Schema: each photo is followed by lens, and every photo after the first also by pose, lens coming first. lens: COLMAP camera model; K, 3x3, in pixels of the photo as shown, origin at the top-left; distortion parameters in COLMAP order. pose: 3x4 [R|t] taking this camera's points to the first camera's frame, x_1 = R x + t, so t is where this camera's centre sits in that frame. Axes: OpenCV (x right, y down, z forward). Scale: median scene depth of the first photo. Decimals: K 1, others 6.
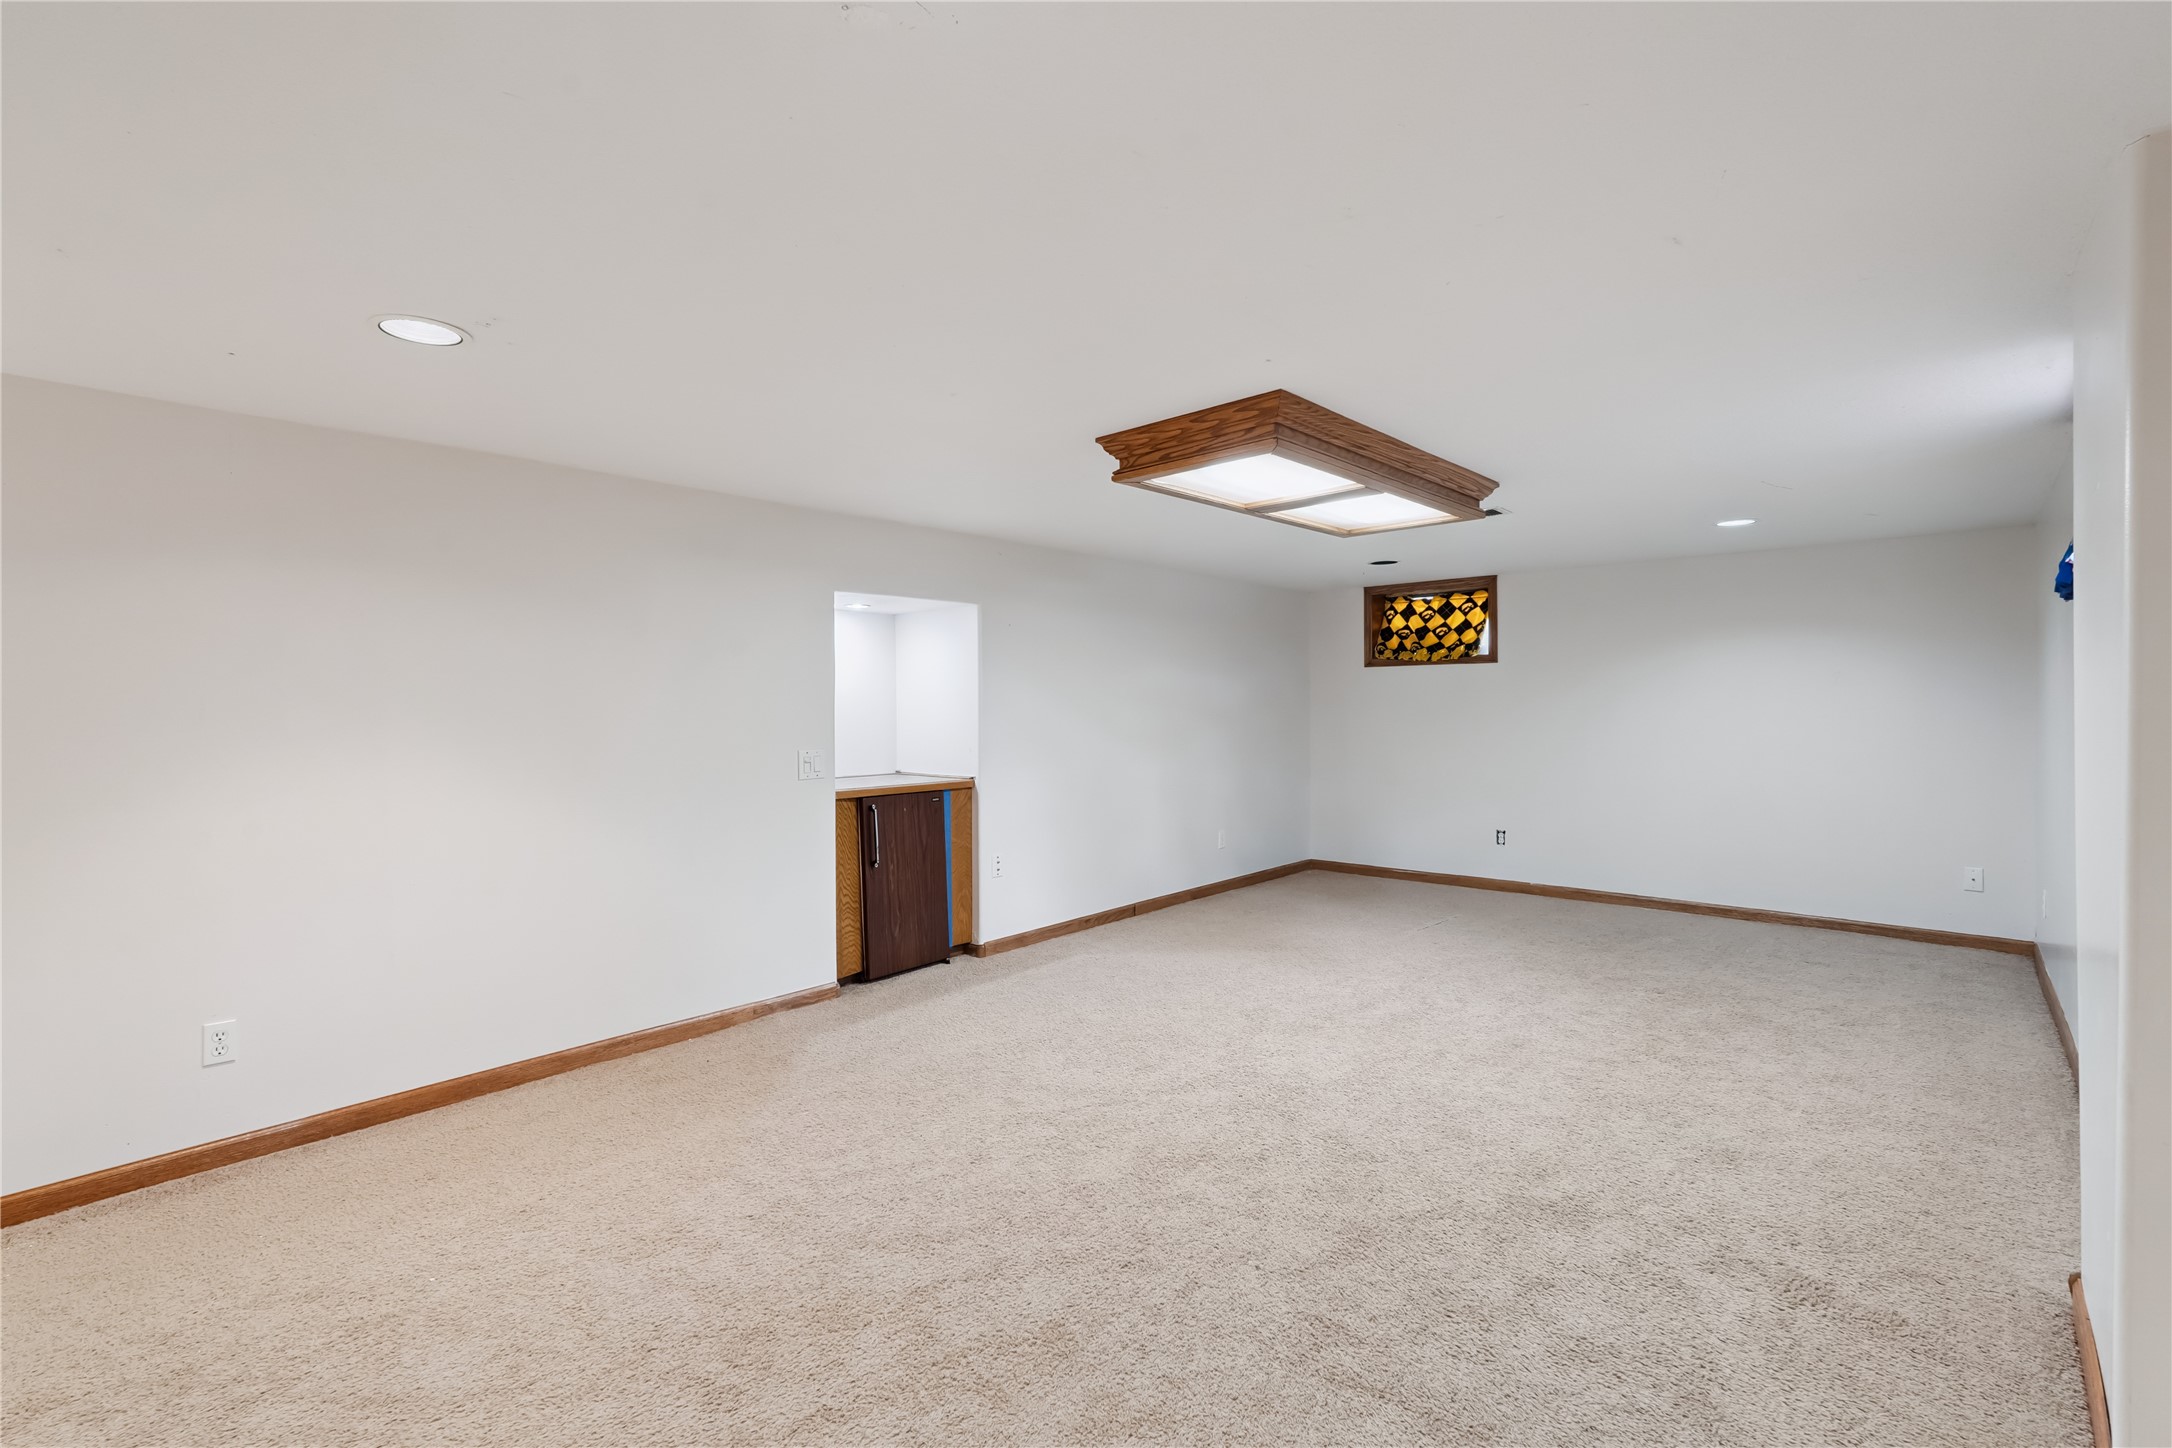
lens RADIAL K [[968.3, 0, 1089.2], [0, 968.3, 717.4], [0, 0, 1]] dist [-0.004278, -0.000284]
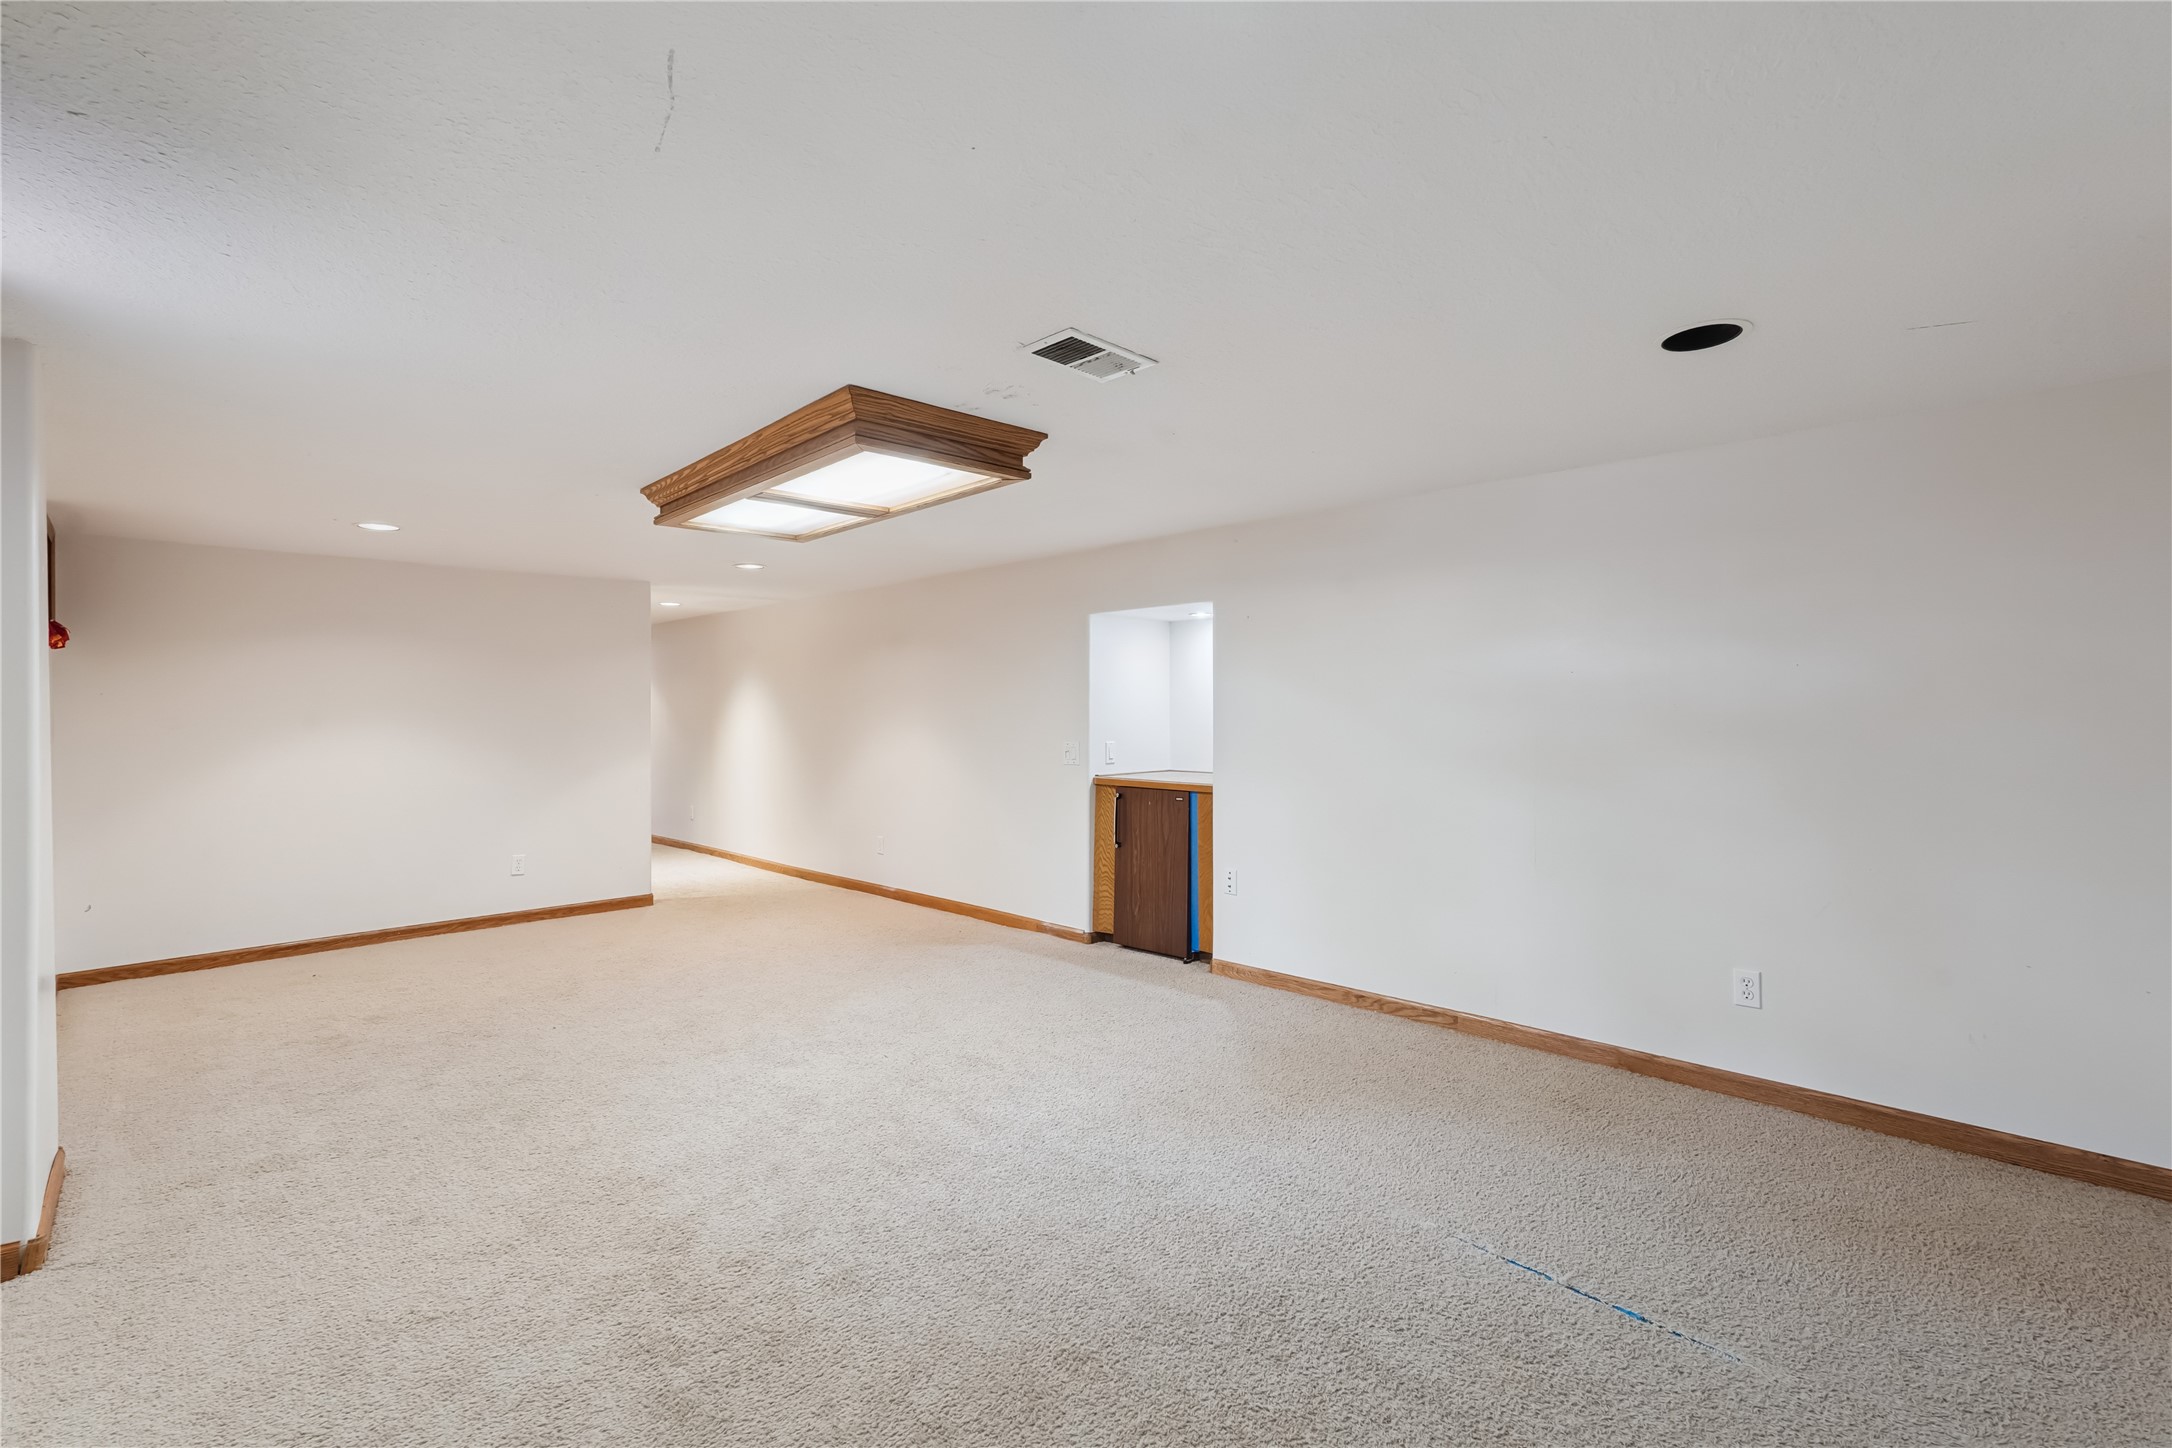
lens RADIAL K [[968.3, 0, 1089.2], [0, 968.3, 717.4], [0, 0, 1]] dist [-0.004278, -0.000284]
pose [[-0.070531, 0.022405, -0.997258, 1.033671], [-0.000957, 0.999746, 0.022528, -0.029553], [0.997509, 0.002543, -0.070492, 1.165978]]
